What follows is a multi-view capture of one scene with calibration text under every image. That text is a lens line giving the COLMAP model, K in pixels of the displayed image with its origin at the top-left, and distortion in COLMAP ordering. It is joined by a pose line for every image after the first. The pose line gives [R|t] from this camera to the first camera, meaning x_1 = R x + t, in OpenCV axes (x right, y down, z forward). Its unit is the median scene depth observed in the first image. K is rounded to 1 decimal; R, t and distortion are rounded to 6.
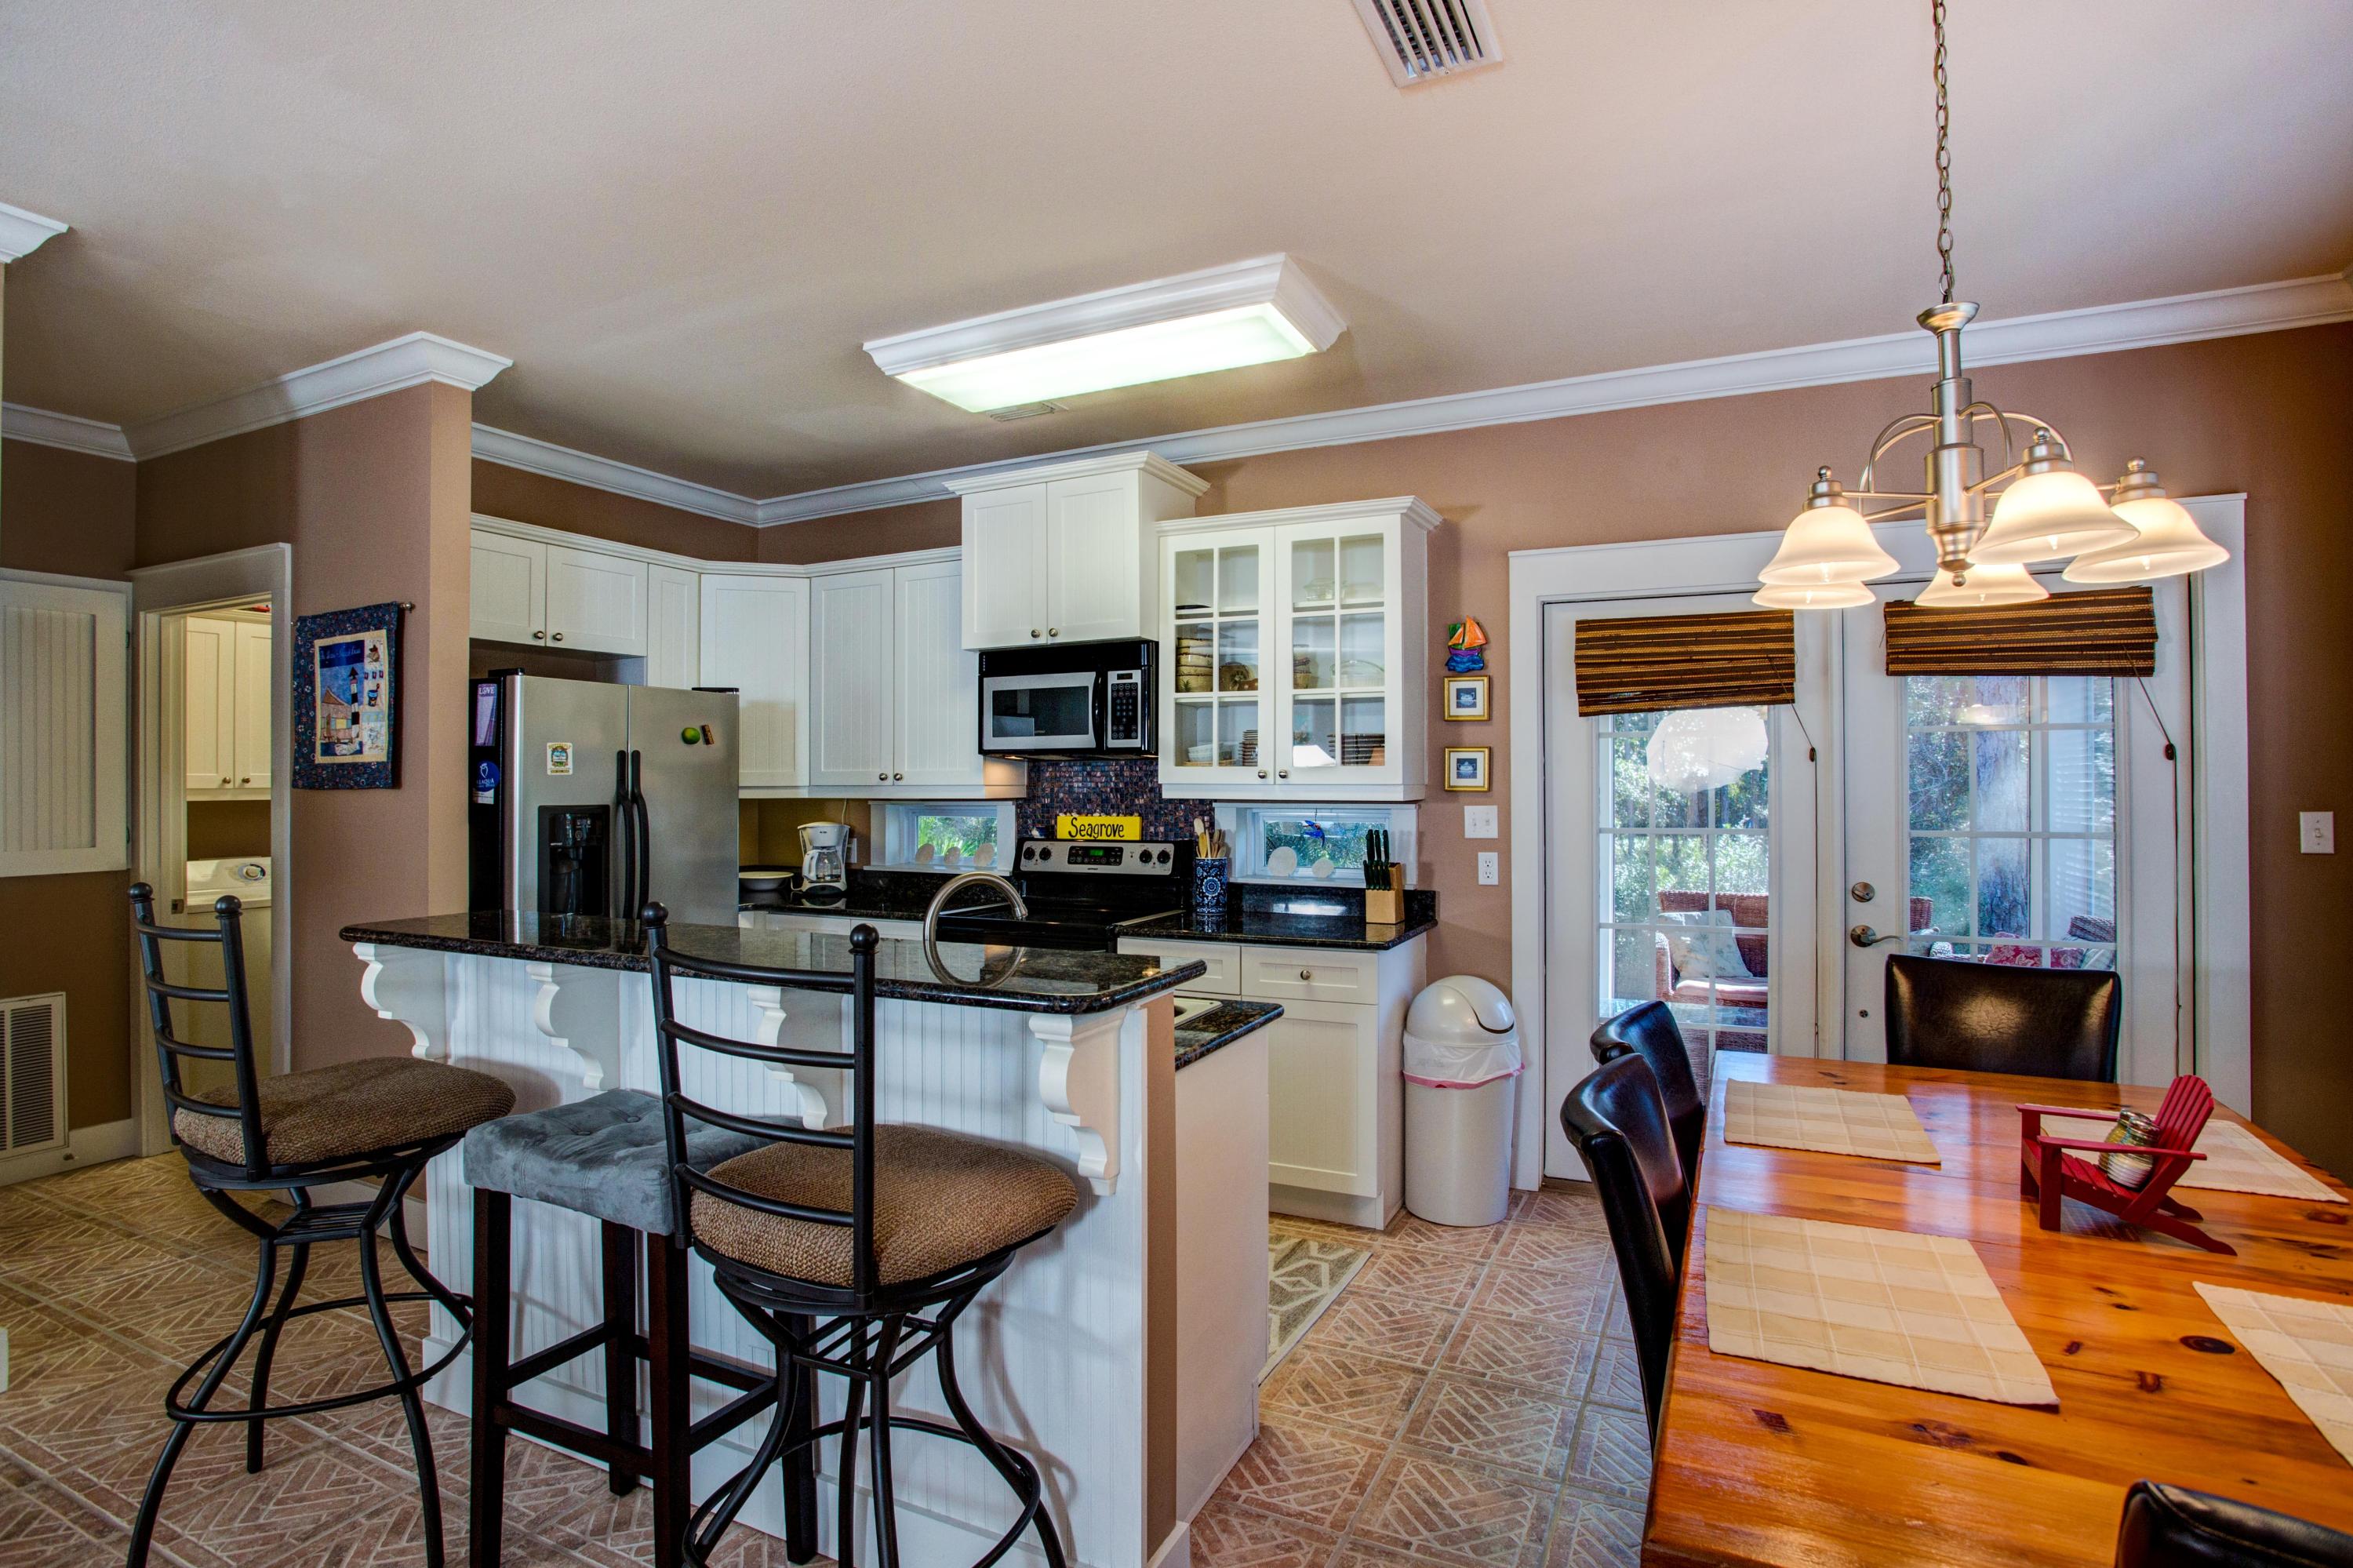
lens RADIAL K [[1201.0, 0, 1139.2], [0, 1201.0, 781.4], [0, 0, 1]] dist [-0.055017, 0.014655]
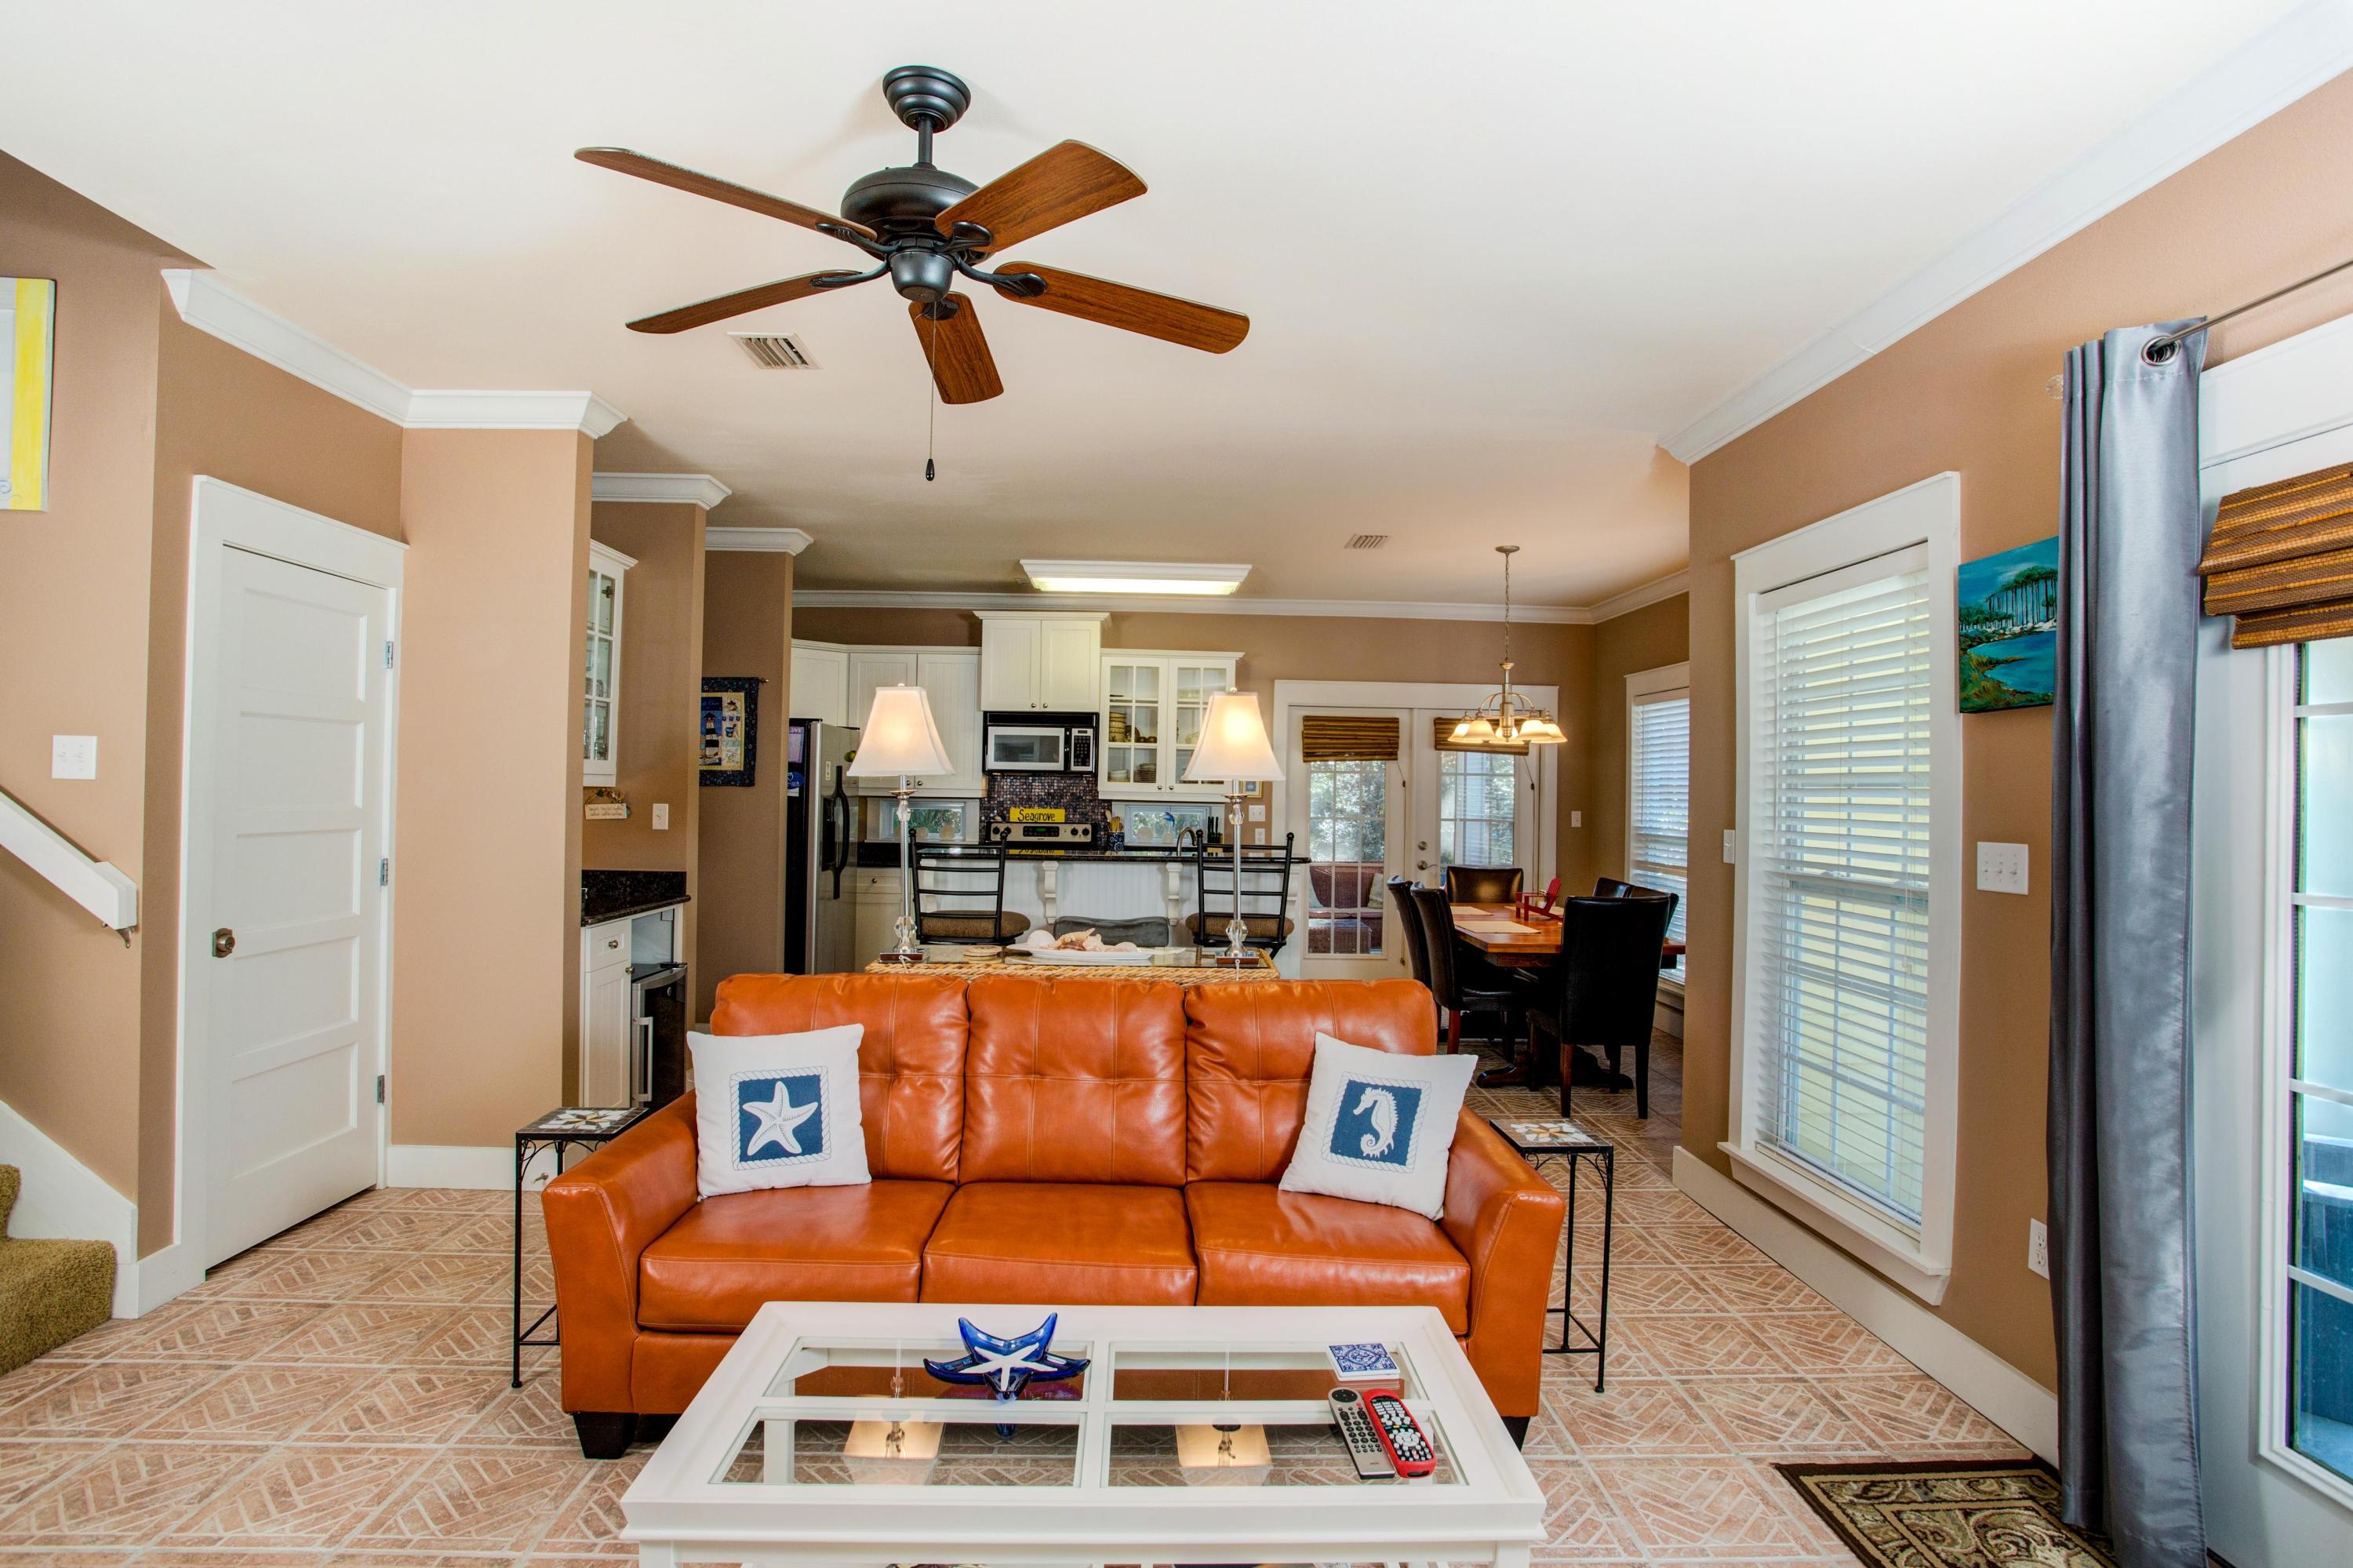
lens RADIAL K [[1201.0, 0, 1143.0], [0, 1201.0, 761.9], [0, 0, 1]] dist [-0.055017, 0.014655]
pose [[0.885318, 0.029551, 0.464047, -0.770850], [-0.019791, 0.999469, -0.025889, 0.003571], [-0.464565, 0.013736, 0.885432, -0.654991]]
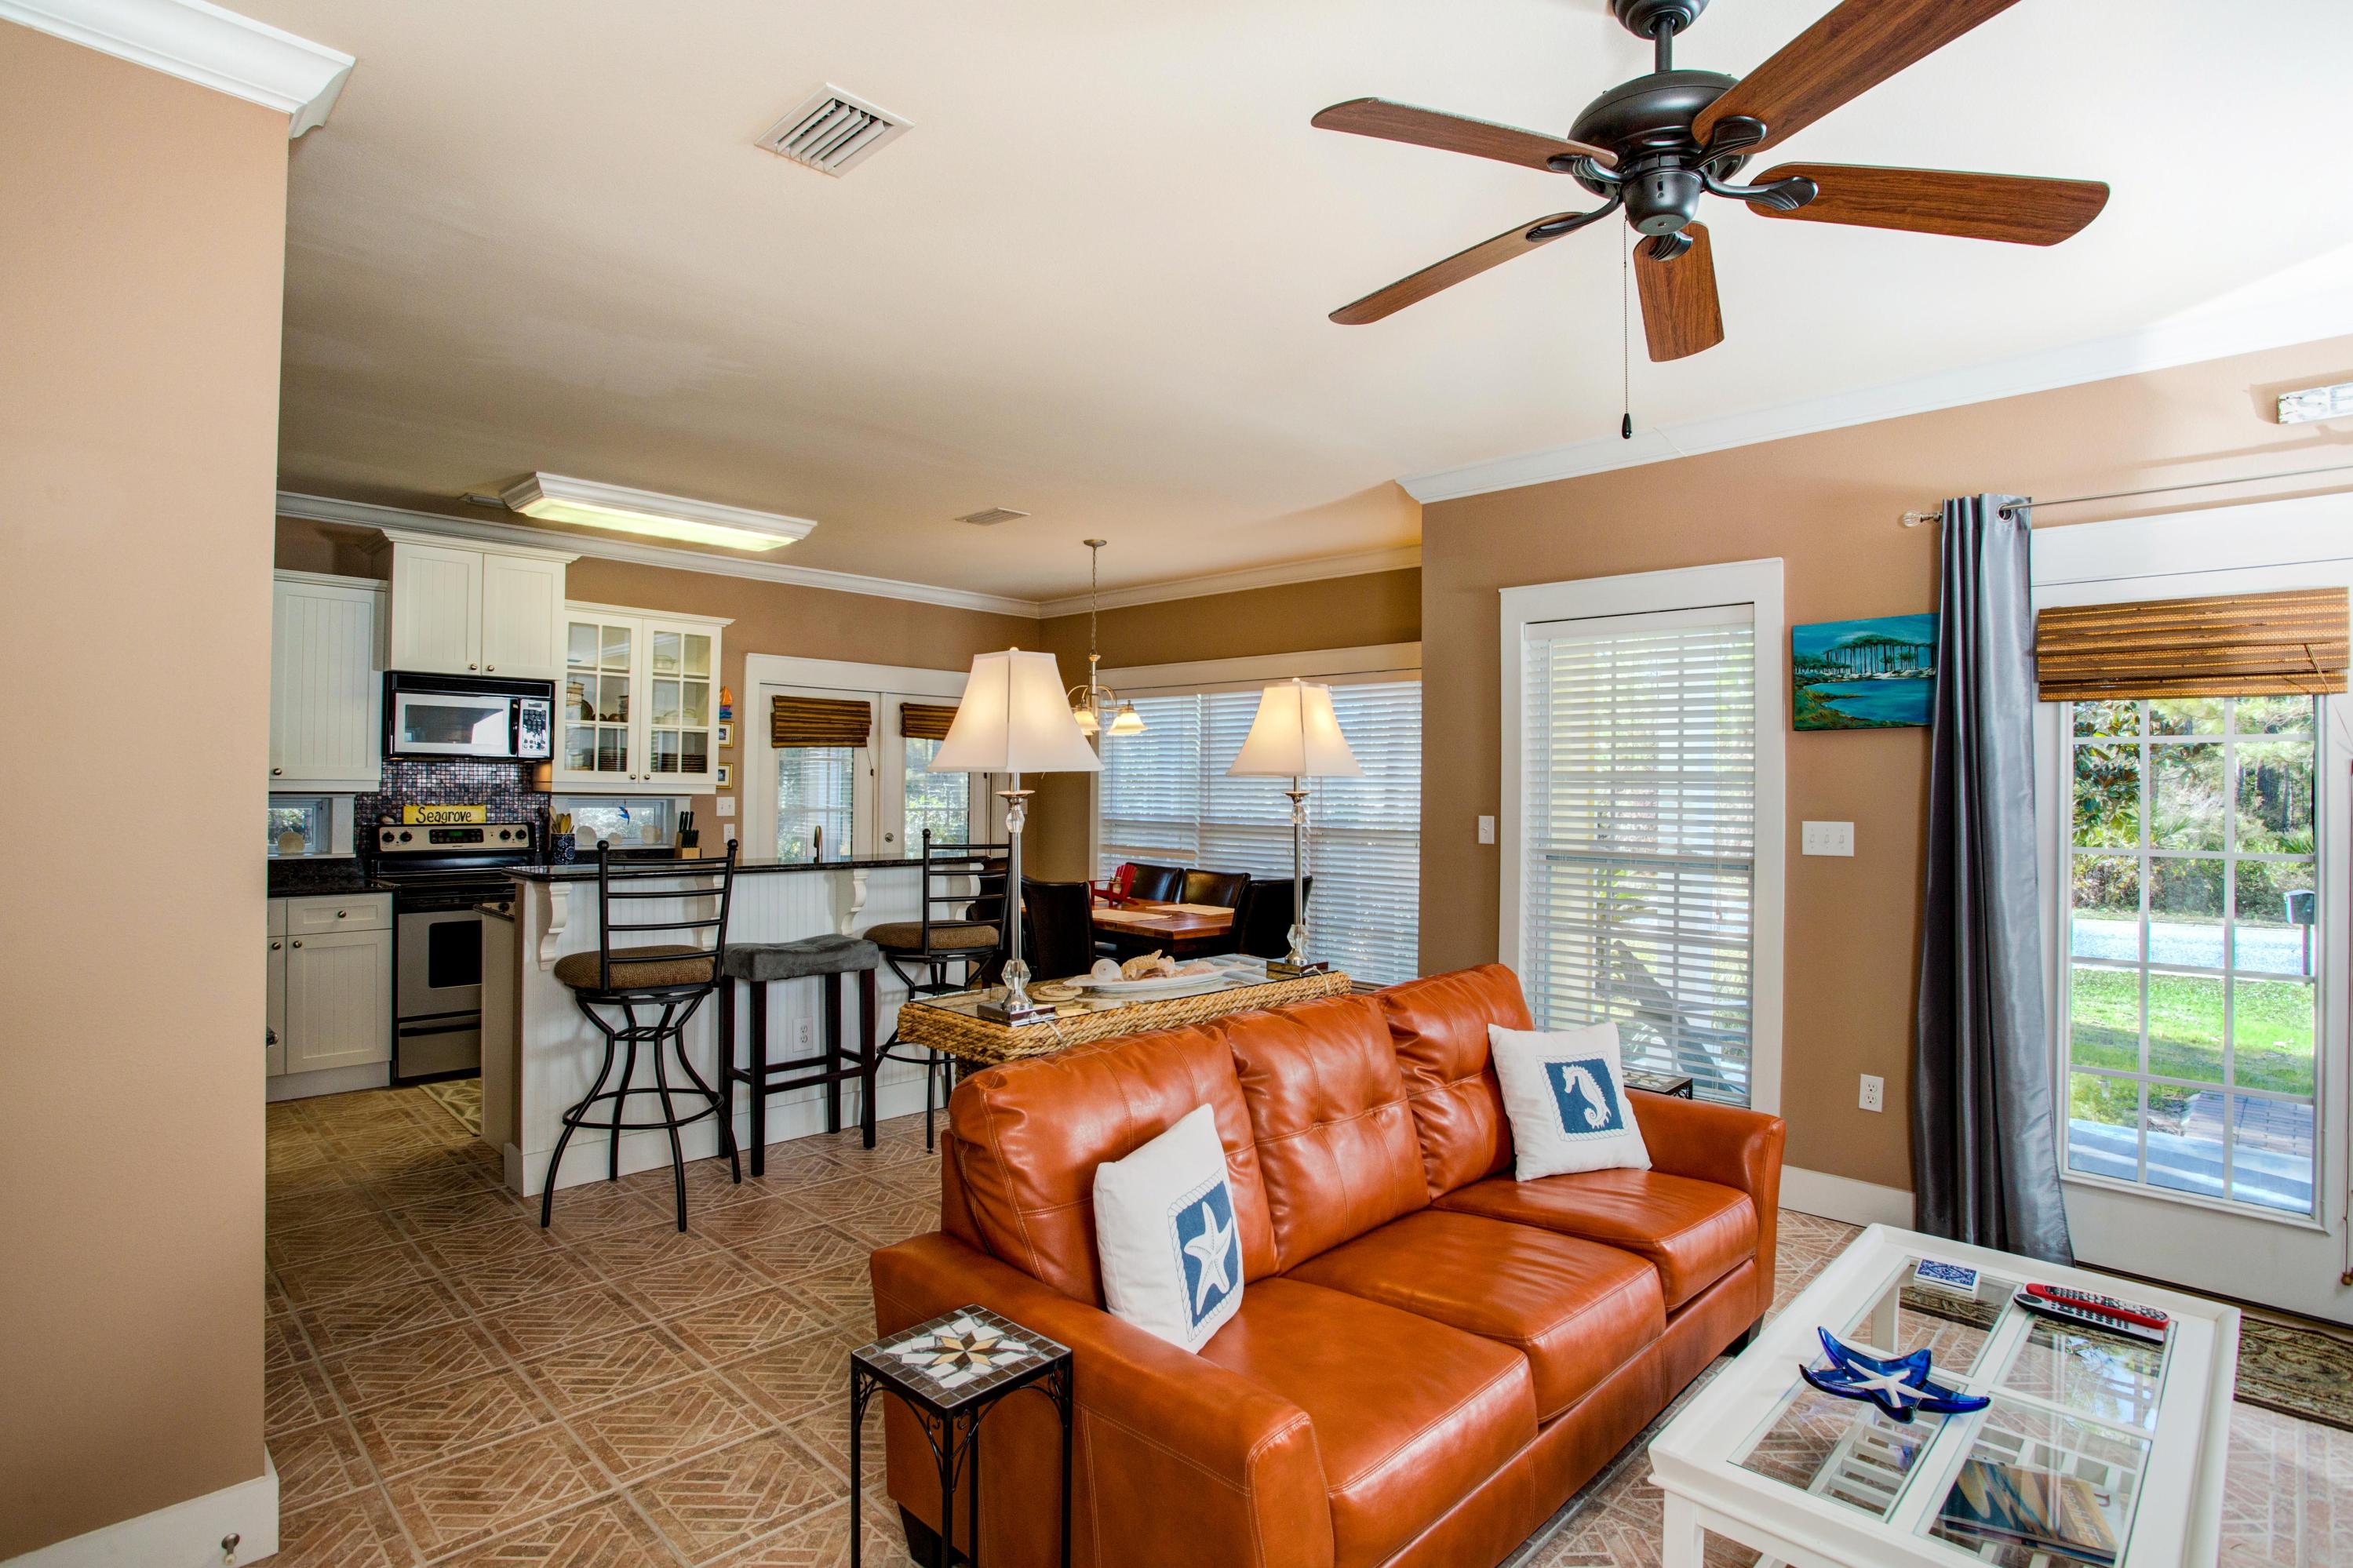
lens RADIAL K [[1200.8, 0, 1150.7], [0, 1200.8, 763.0], [0, 0, 1]] dist [-0.055017, 0.014655]
pose [[0.300988, 0.025922, 0.953275, -1.100697], [-0.012216, 0.999653, -0.023326, 0.004018], [-0.953550, -0.004624, 0.301201, -0.098451]]
